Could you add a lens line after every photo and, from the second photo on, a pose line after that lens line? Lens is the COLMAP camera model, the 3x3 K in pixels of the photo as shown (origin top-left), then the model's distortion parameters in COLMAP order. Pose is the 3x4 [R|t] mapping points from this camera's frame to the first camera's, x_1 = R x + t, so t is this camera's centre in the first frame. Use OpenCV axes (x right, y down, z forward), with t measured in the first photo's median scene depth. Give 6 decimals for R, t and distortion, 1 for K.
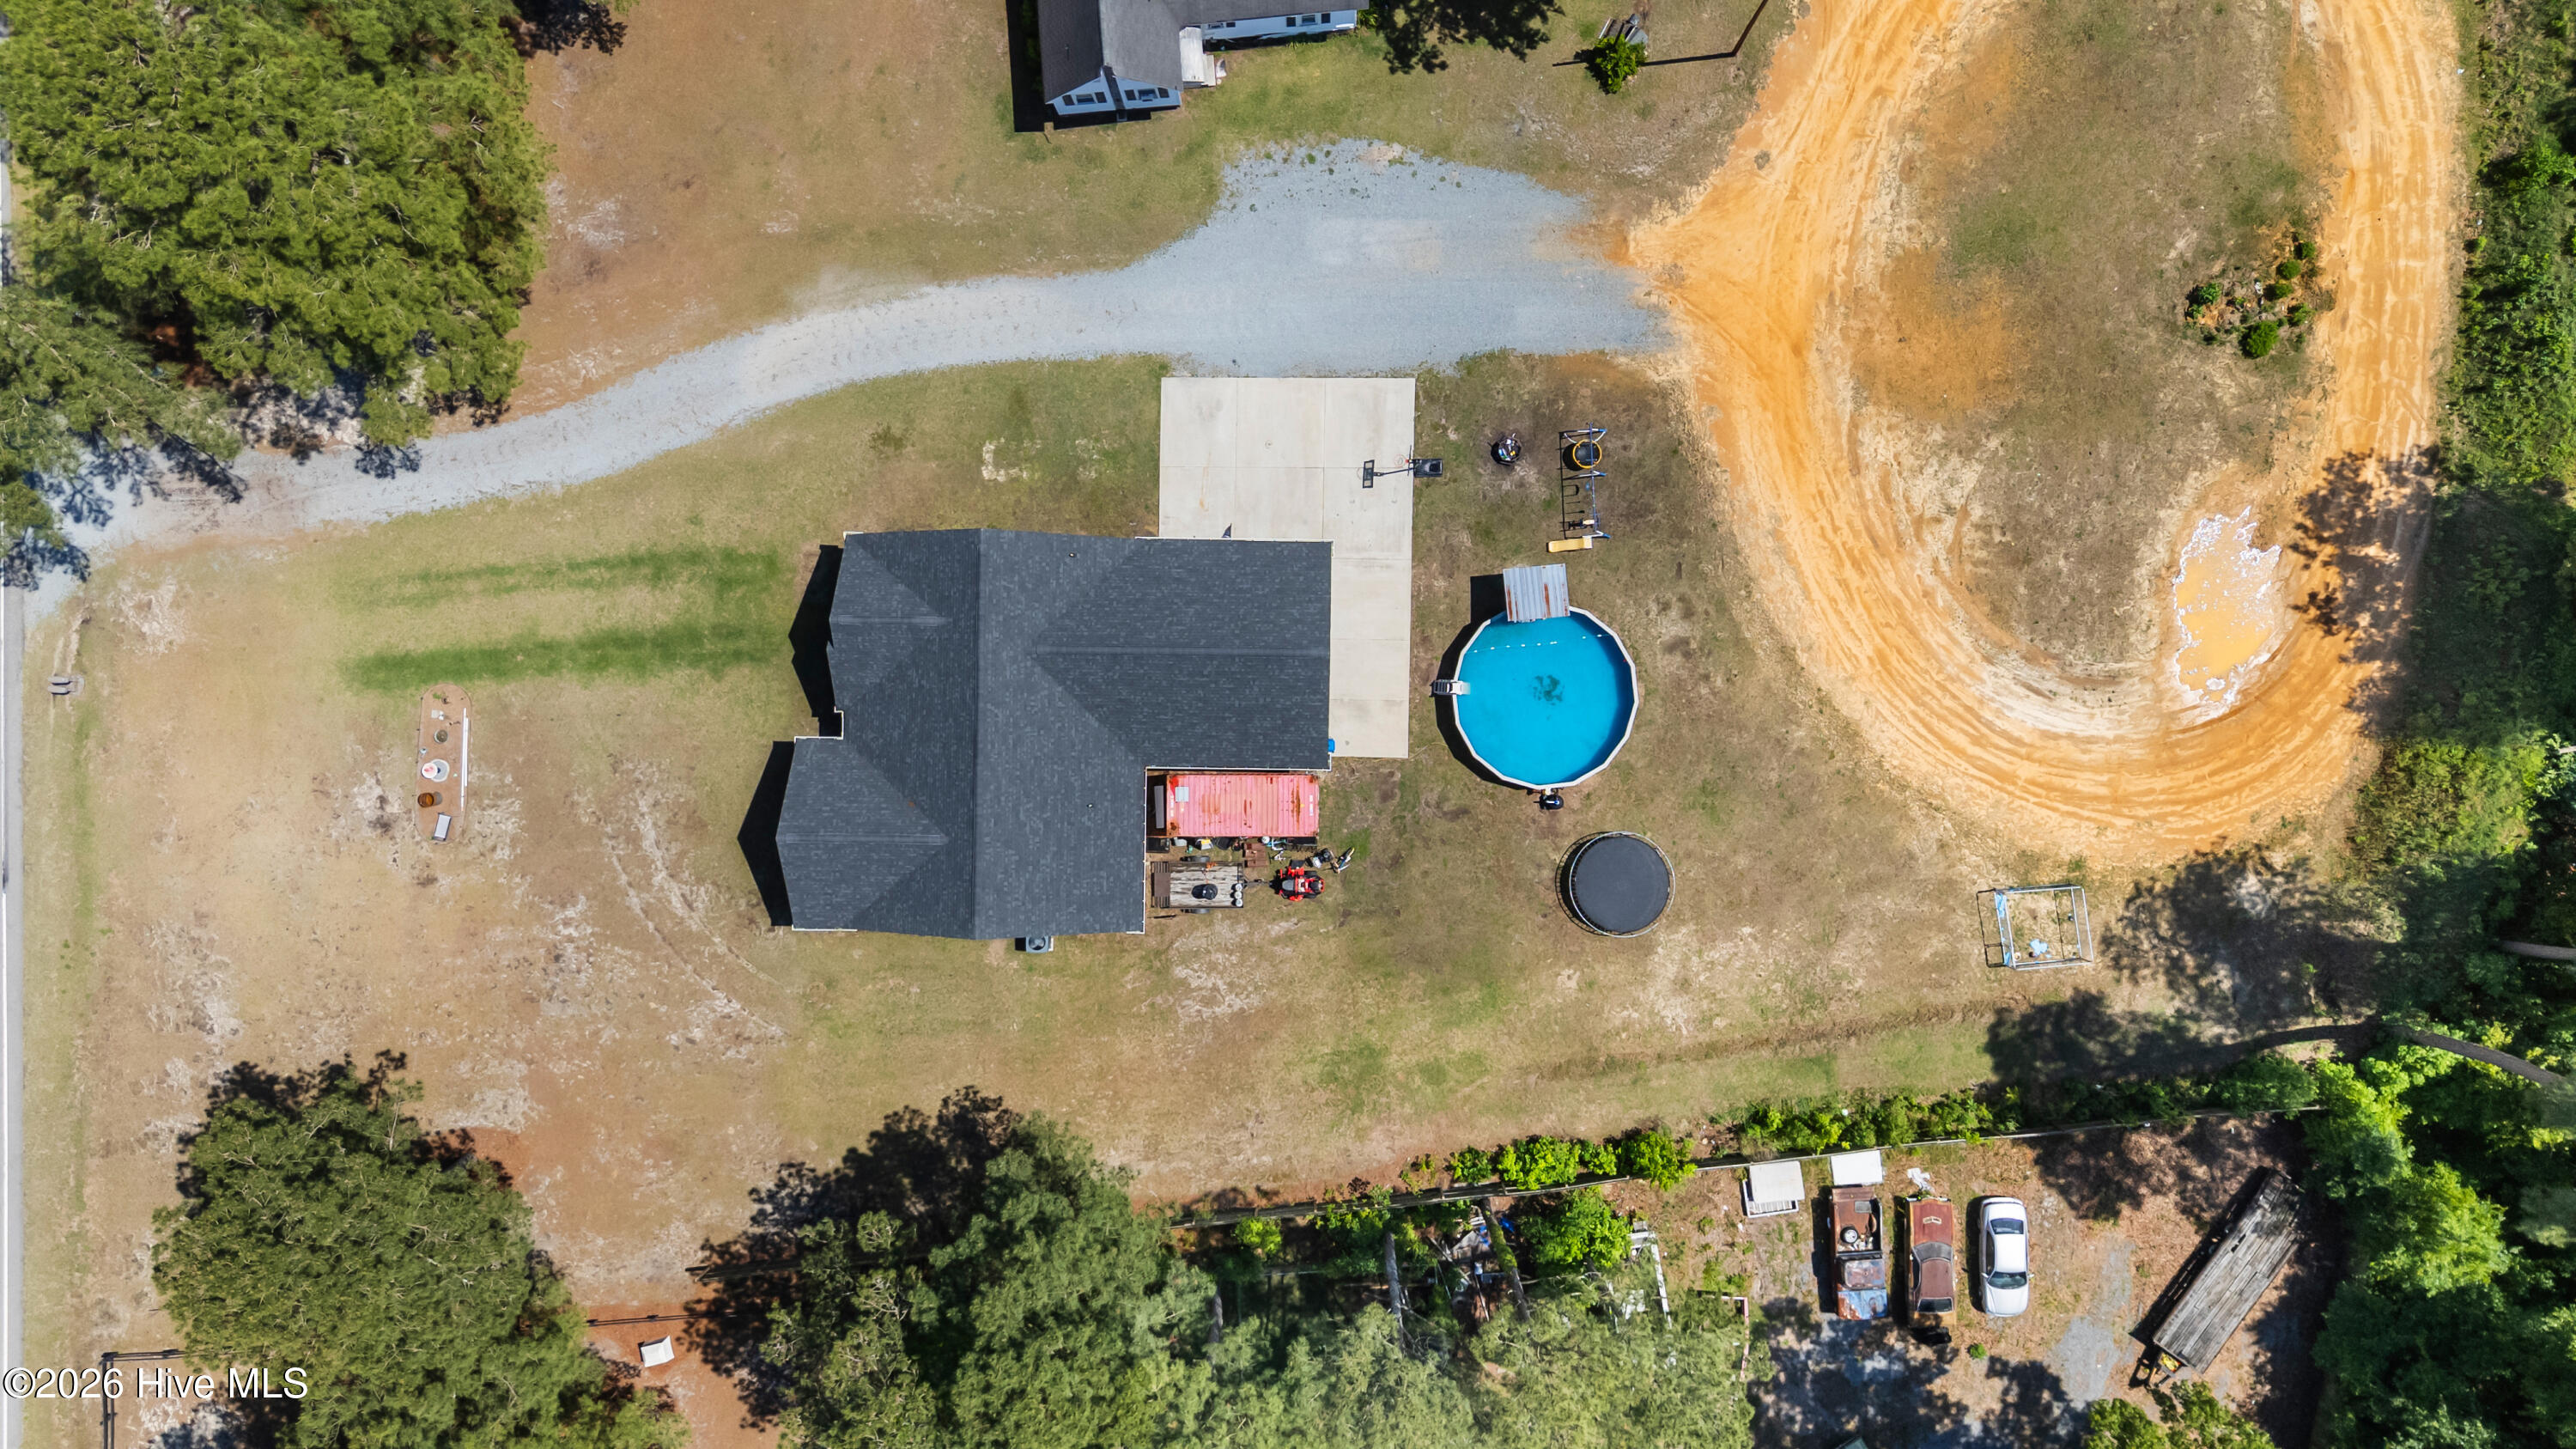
lens RADIAL K [[1898.6, 0, 1294.9], [0, 1898.6, 714.9], [0, 0, 1]] dist [0.068573, -0.062793]
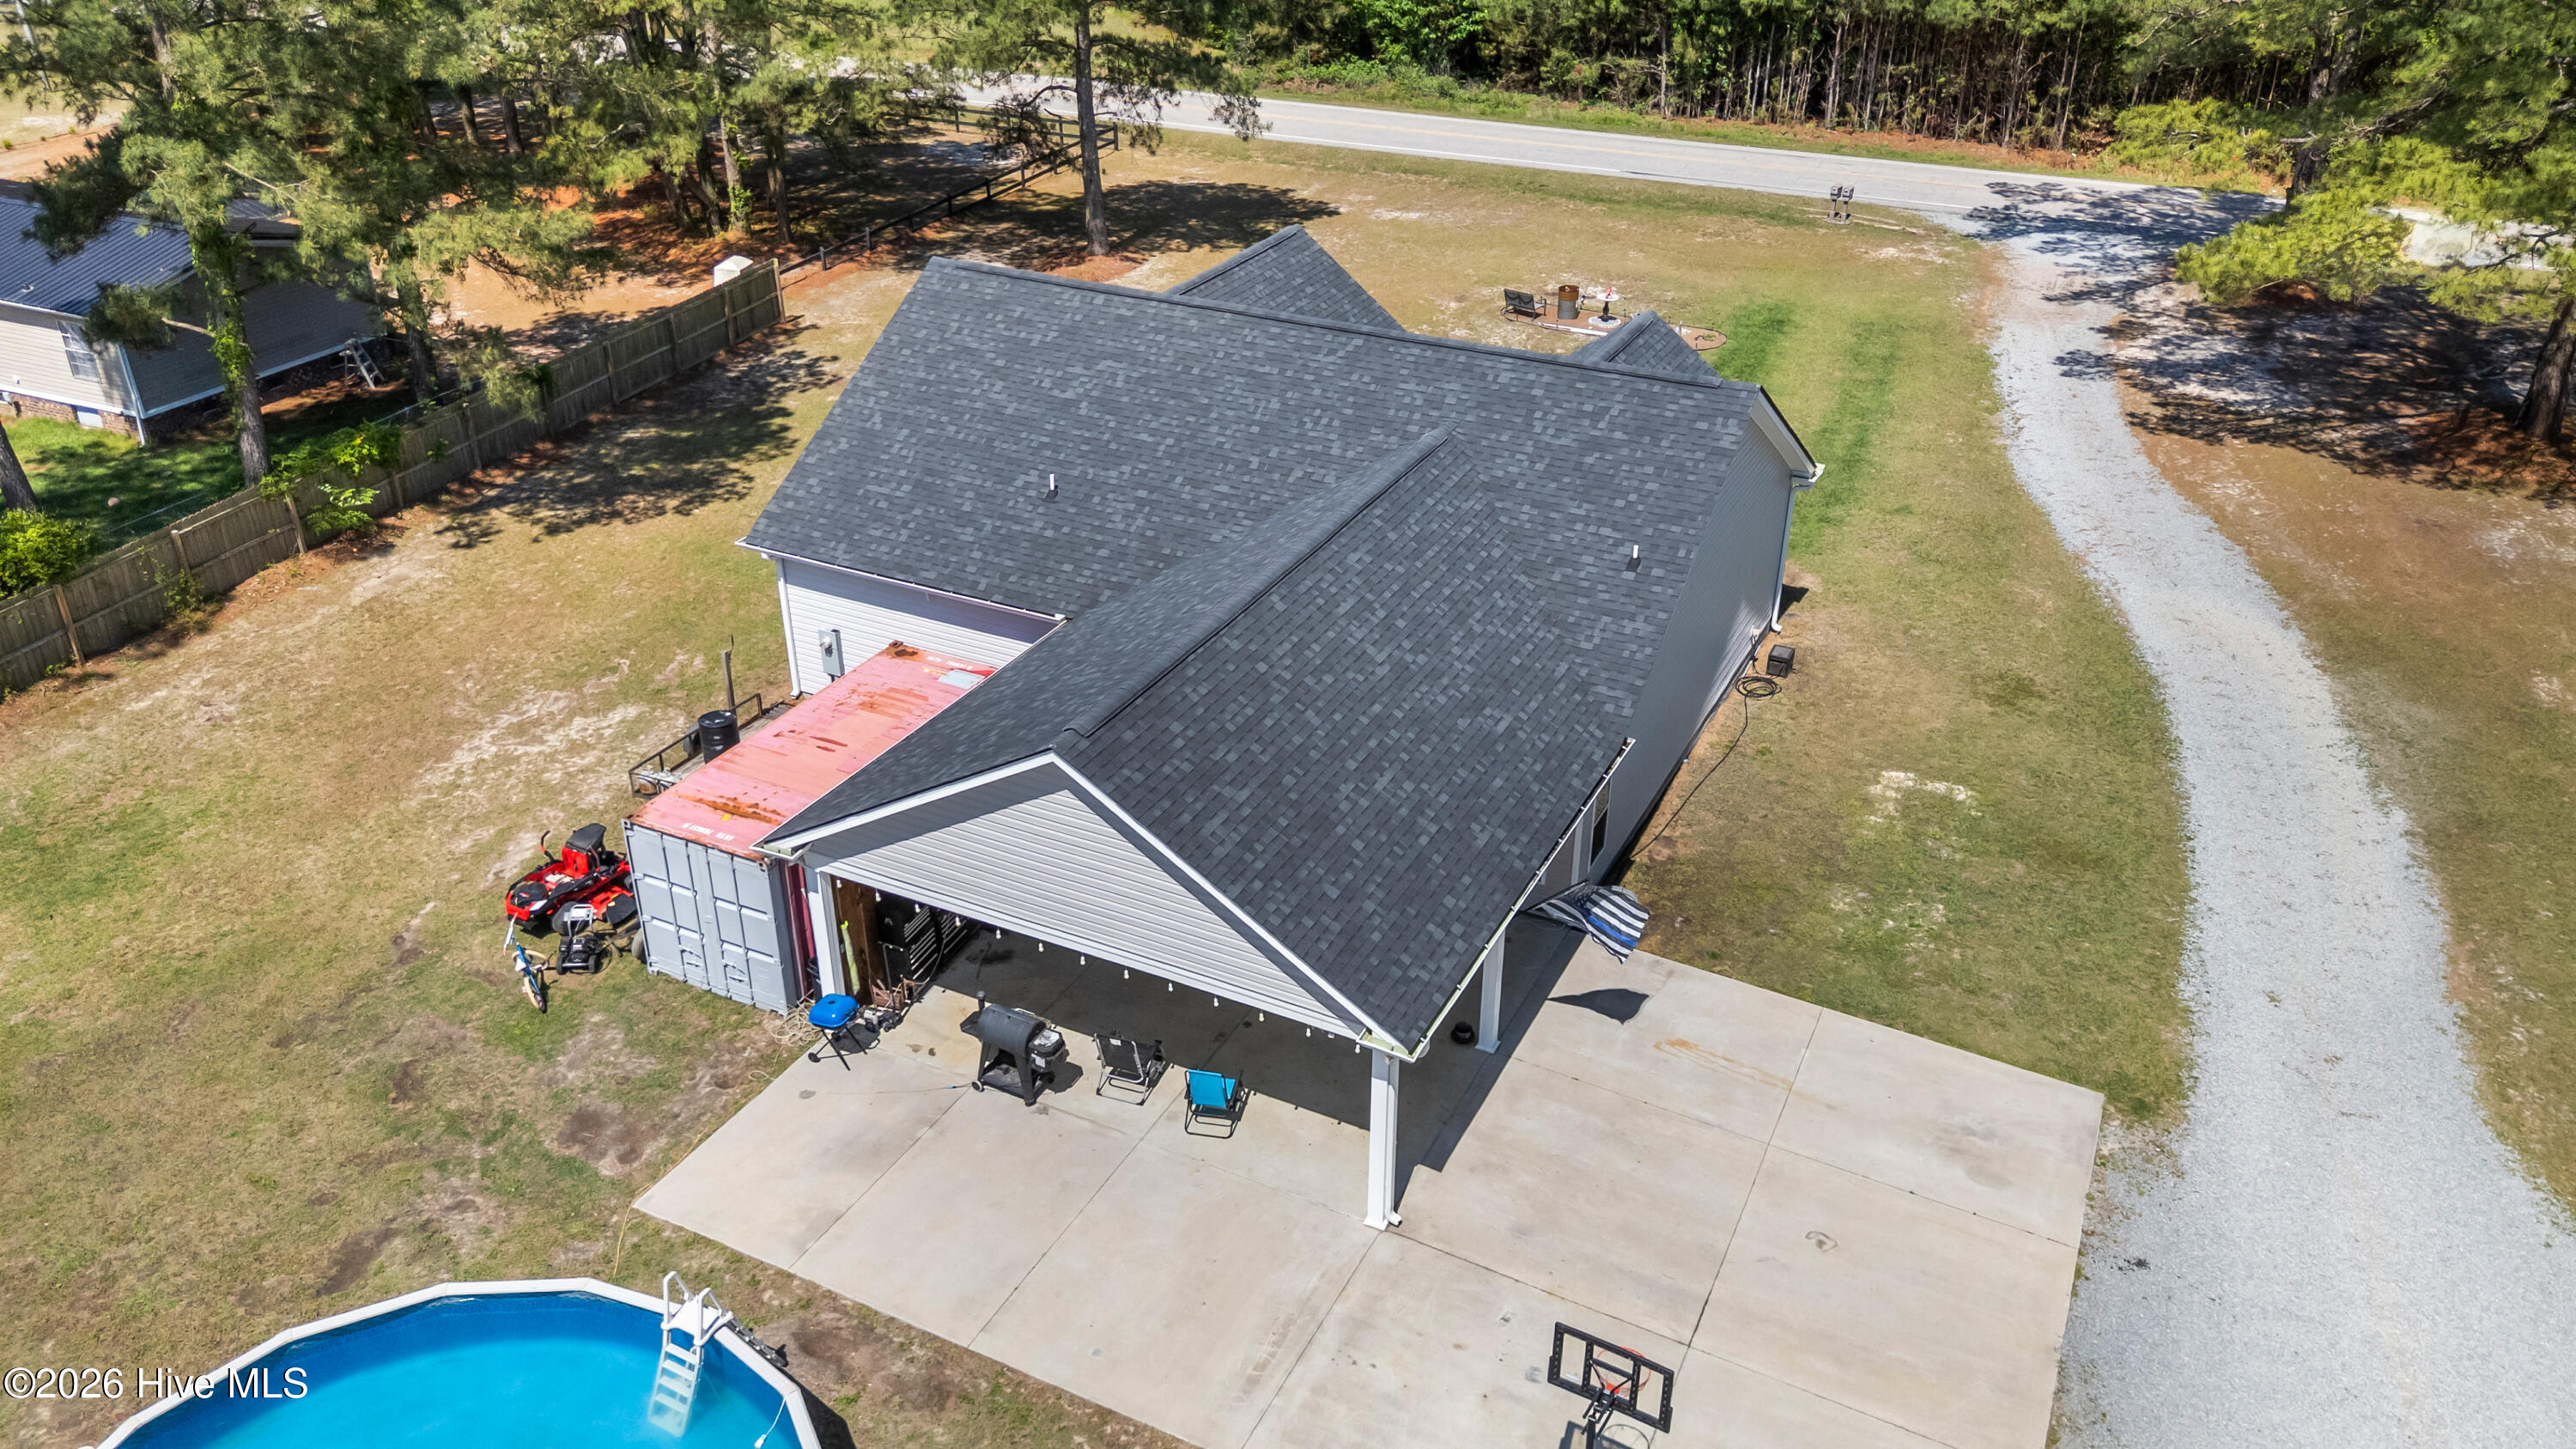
lens RADIAL K [[1898.6, 0, 1294.9], [0, 1898.6, 714.9], [0, 0, 1]] dist [0.068573, -0.062793]
pose [[-0.433273, 0.440673, -0.786181, 0.213580], [-0.901213, -0.220980, 0.372804, -0.161515], [-0.009446, 0.870043, 0.492885, 0.789662]]
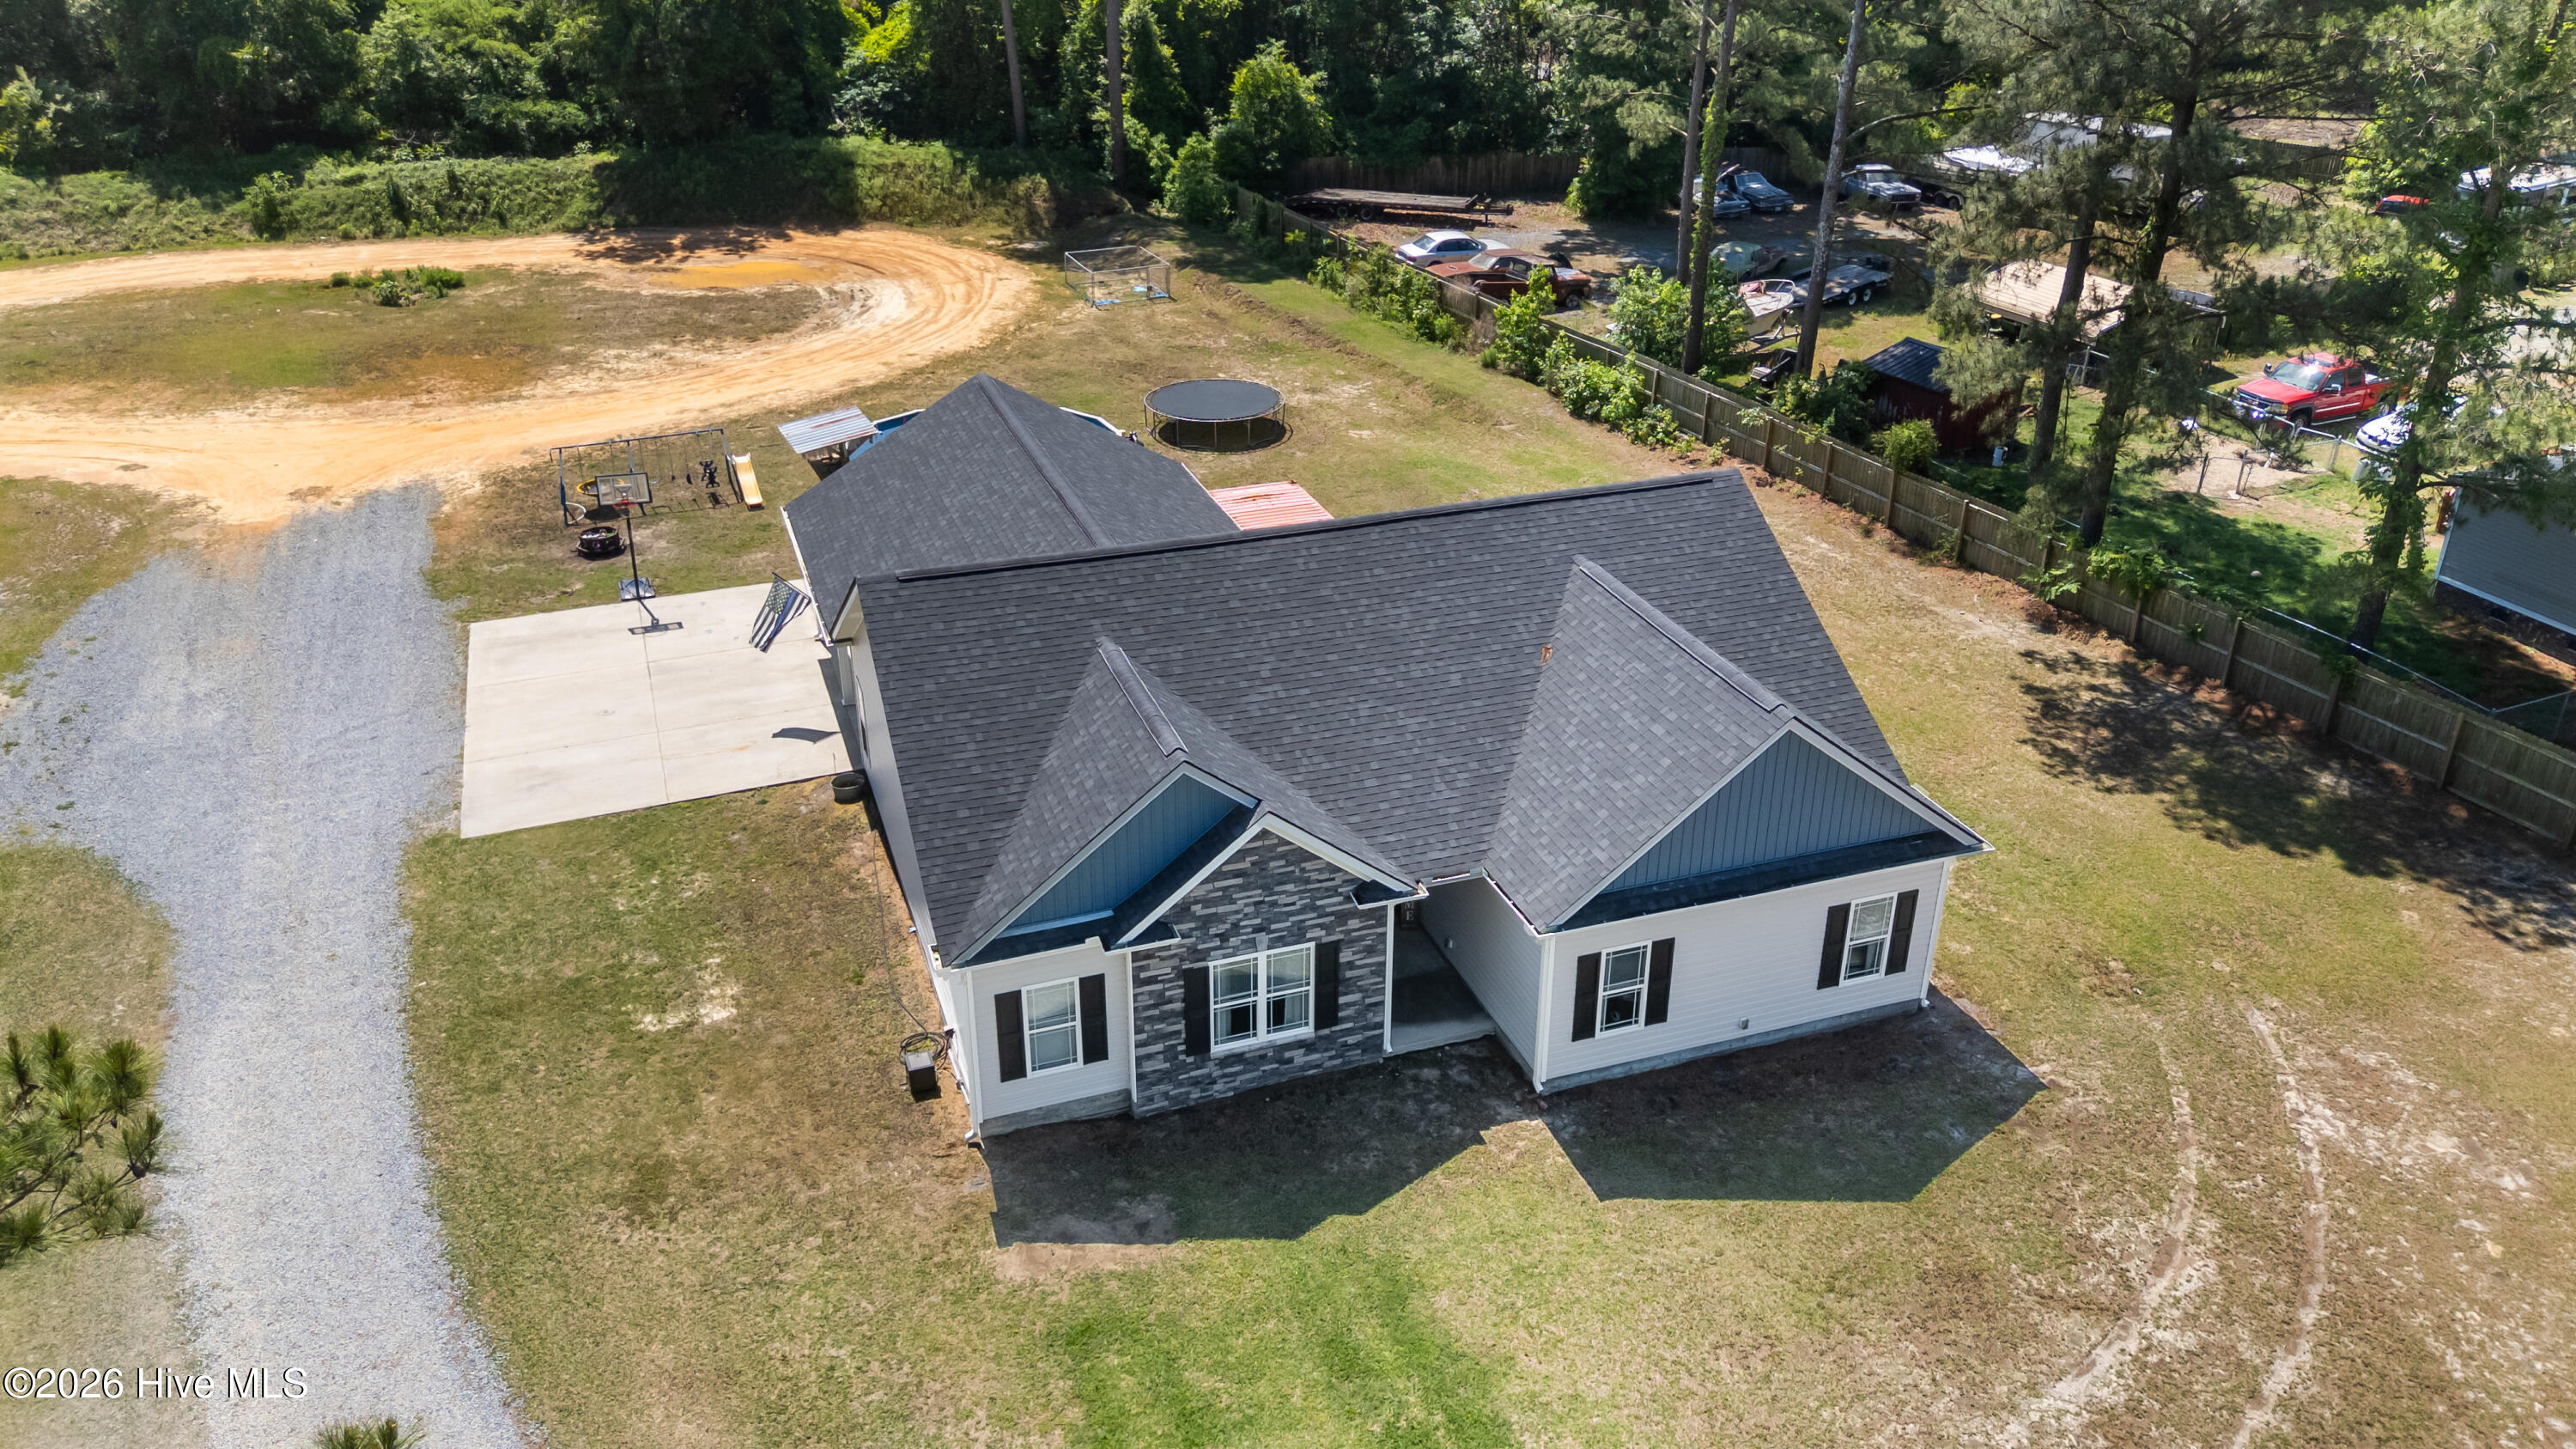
lens RADIAL K [[1898.6, 0, 1294.9], [0, 1898.6, 714.9], [0, 0, 1]] dist [0.068573, -0.062793]
pose [[-0.346216, -0.410938, 0.843365, -0.508651], [0.938128, -0.158489, 0.307892, -0.127963], [0.007140, 0.897781, 0.440384, 0.778253]]
